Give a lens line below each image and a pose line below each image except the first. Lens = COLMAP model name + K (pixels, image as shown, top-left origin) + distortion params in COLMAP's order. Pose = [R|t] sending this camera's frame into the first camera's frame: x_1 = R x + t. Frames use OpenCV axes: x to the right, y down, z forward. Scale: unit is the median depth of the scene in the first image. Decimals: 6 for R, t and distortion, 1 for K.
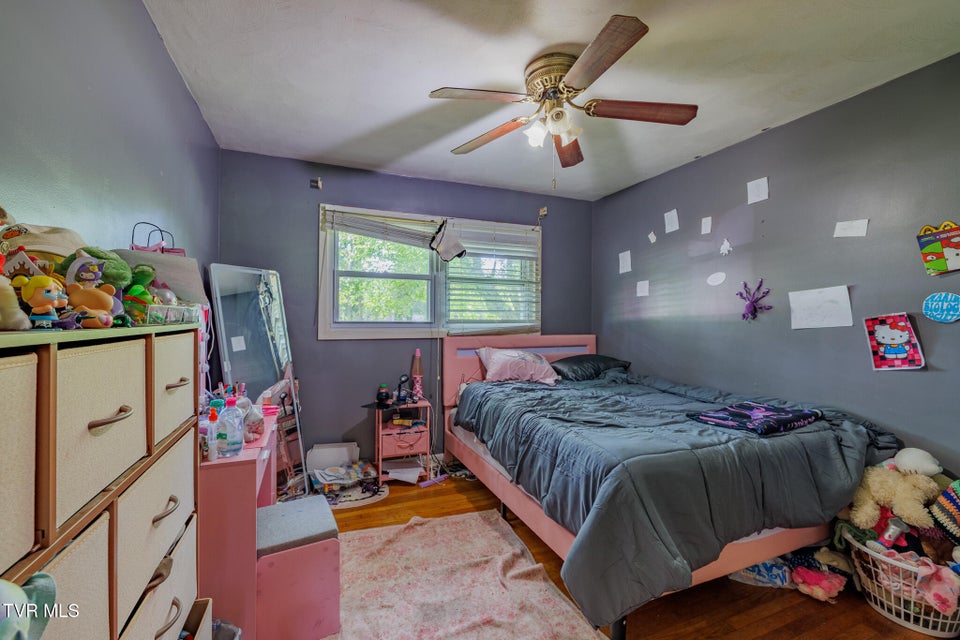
lens RADIAL K [[403.9, 0, 480.1], [0, 403.9, 316.3], [0, 0, 1]] dist [-0.000442, -0.000102]
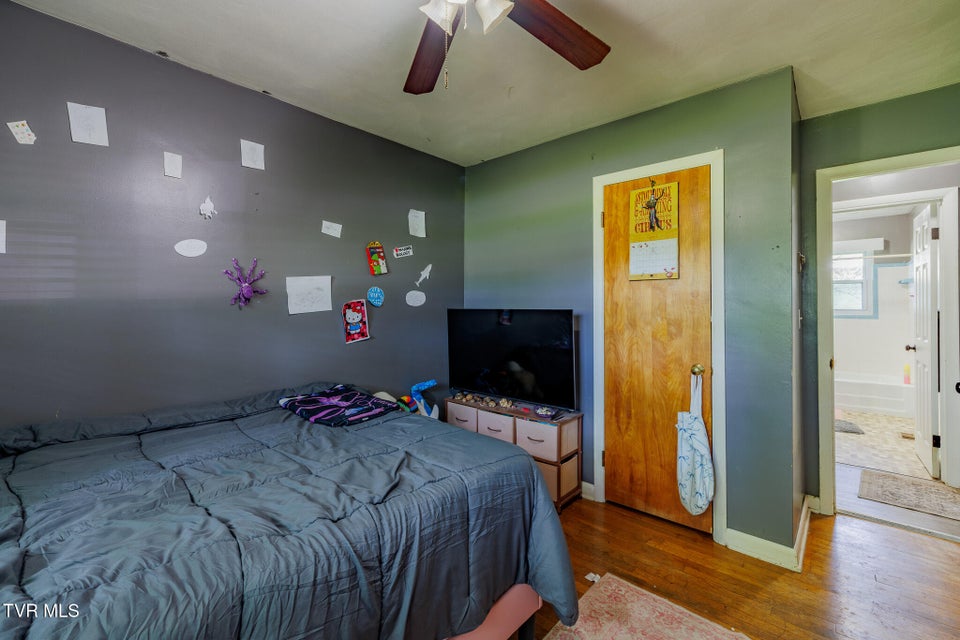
lens RADIAL K [[399.7, 0, 479.9], [0, 399.7, 306.2], [0, 0, 1]] dist [-0.000471, 0.000043]
pose [[-0.408591, -0.005635, 0.912700, -0.368171], [-0.008251, 0.999963, 0.002480, 0.005908], [-0.912680, -0.006517, -0.408622, 1.137872]]
